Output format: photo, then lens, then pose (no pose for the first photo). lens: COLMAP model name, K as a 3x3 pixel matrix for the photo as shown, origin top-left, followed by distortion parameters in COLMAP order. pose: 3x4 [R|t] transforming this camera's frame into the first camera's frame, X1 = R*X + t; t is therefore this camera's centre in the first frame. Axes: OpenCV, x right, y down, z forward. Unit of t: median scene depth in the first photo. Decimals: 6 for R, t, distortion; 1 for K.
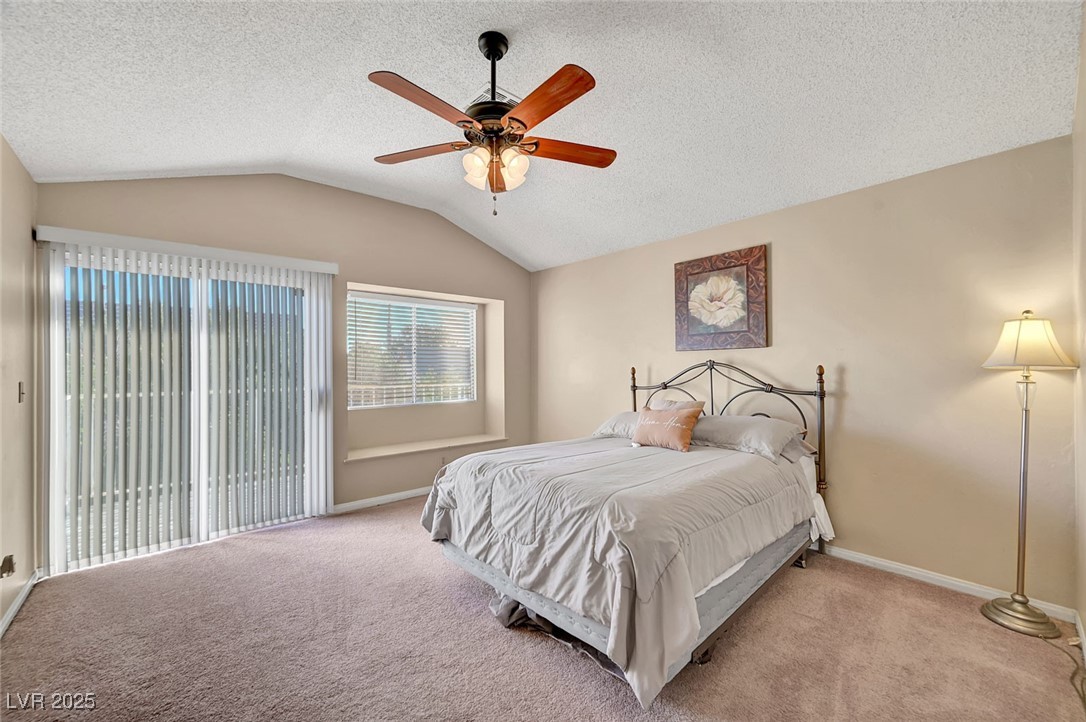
lens RADIAL K [[432.8, 0, 552.4], [0, 432.8, 371.9], [0, 0, 1]] dist [0.000348, -0.000004]
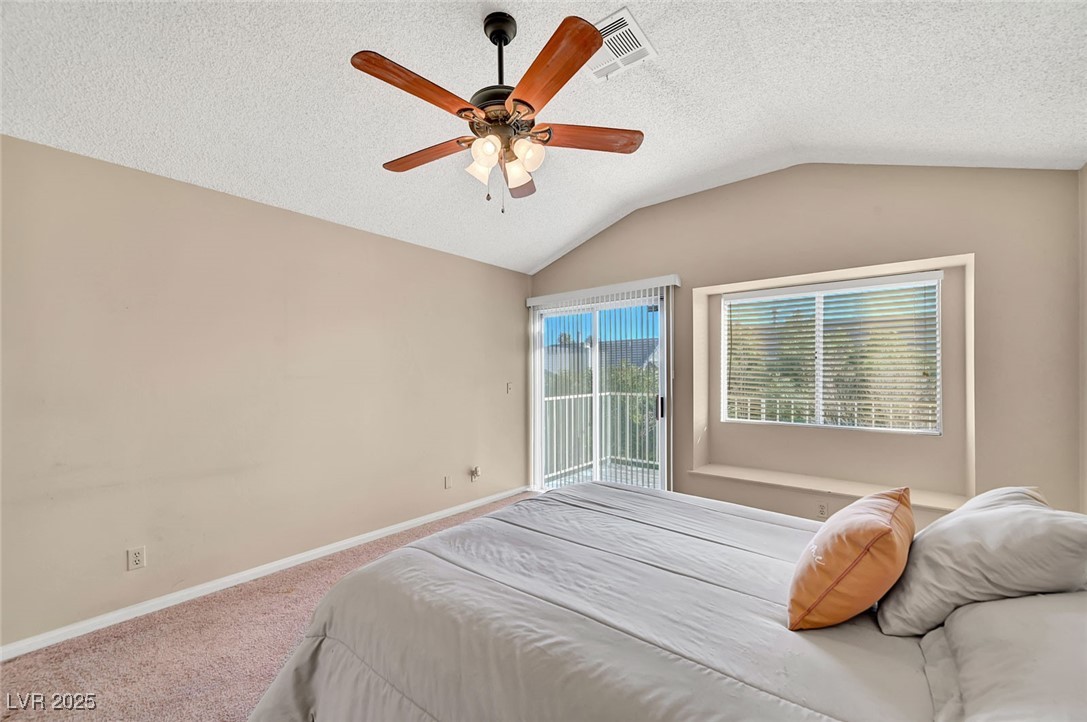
lens RADIAL K [[433.2, 0, 553.0], [0, 433.2, 371.9], [0, 0, 1]] dist [0.000348, -0.000004]
pose [[0.168419, -0.004206, -0.985706, 0.660404], [-0.014713, 0.999869, -0.006780, -0.013684], [0.985606, 0.015645, 0.168335, 0.801197]]
